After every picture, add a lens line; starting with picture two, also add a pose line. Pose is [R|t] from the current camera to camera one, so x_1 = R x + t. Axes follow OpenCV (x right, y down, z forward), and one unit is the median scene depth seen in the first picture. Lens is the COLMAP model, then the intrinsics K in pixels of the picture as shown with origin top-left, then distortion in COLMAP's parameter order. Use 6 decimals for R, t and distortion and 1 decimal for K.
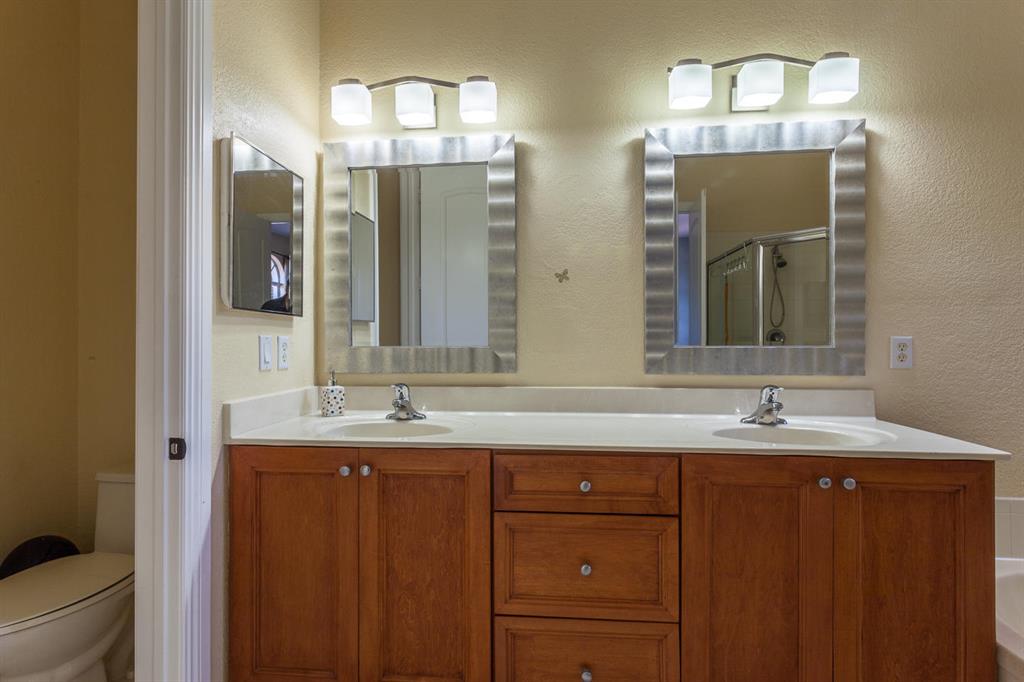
lens RADIAL K [[485.5, 0, 506.8], [0, 485.5, 339.3], [0, 0, 1]] dist [-0.000710, 0.000303]
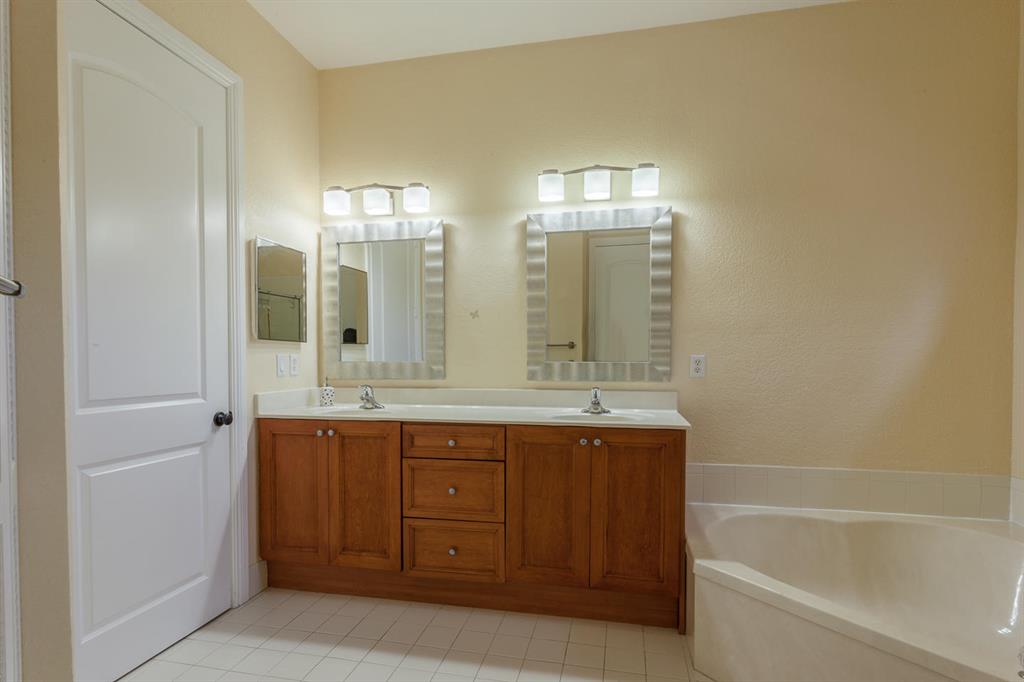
lens RADIAL K [[482.3, 0, 514.3], [0, 482.3, 372.3], [0, 0, 1]] dist [0.002356, 0.000203]
pose [[0.995257, 0.004460, -0.097183, 0.411080], [-0.001139, 0.999414, 0.034206, -0.004463], [0.097279, -0.033933, 0.994679, -0.501889]]
